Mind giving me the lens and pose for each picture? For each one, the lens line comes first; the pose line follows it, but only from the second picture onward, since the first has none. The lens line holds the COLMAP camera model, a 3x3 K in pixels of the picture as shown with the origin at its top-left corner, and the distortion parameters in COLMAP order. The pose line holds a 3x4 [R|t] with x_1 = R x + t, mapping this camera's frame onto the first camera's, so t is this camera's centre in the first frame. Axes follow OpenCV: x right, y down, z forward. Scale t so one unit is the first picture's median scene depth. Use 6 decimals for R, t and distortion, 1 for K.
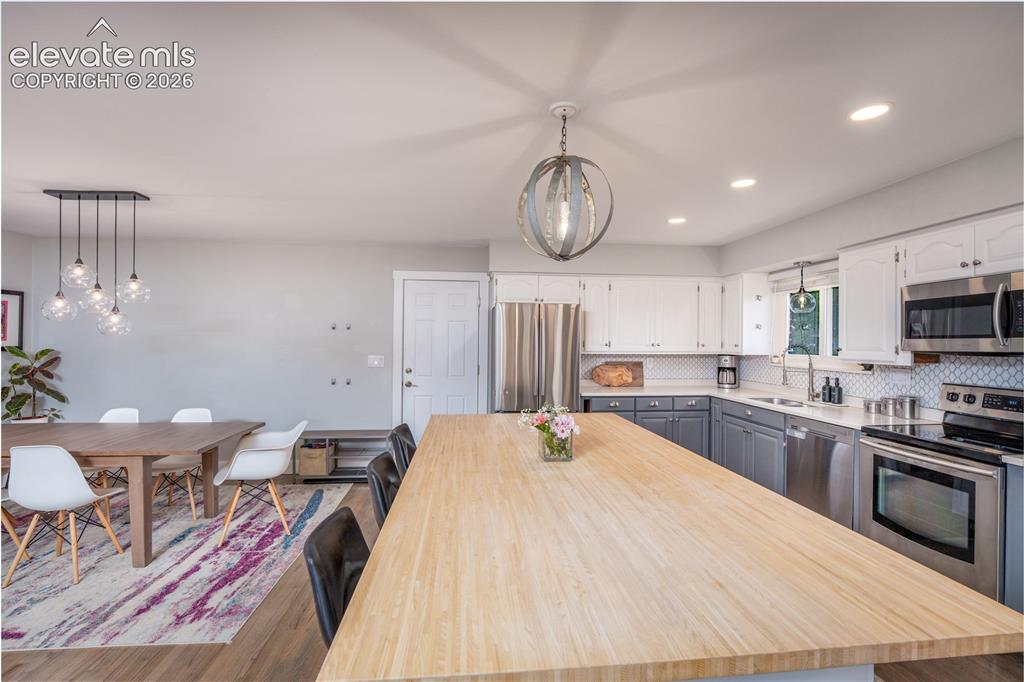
lens RADIAL K [[470.1, 0, 504.0], [0, 470.1, 344.9], [0, 0, 1]] dist [-0.001496, -0.000035]
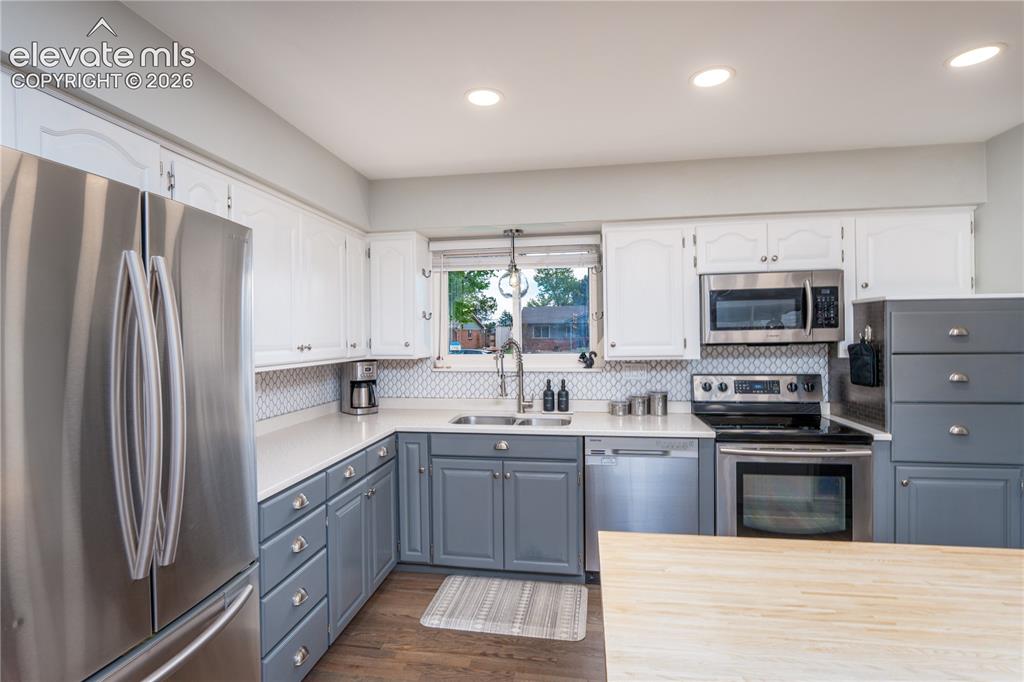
lens RADIAL K [[470.1, 0, 504.0], [0, 470.1, 344.9], [0, 0, 1]] dist [-0.001496, -0.000035]
pose [[0.224972, -0.020528, 0.974149, -0.127157], [0.022307, 0.999625, 0.015913, -0.007290], [-0.974110, 0.018150, 0.225345, 1.006024]]
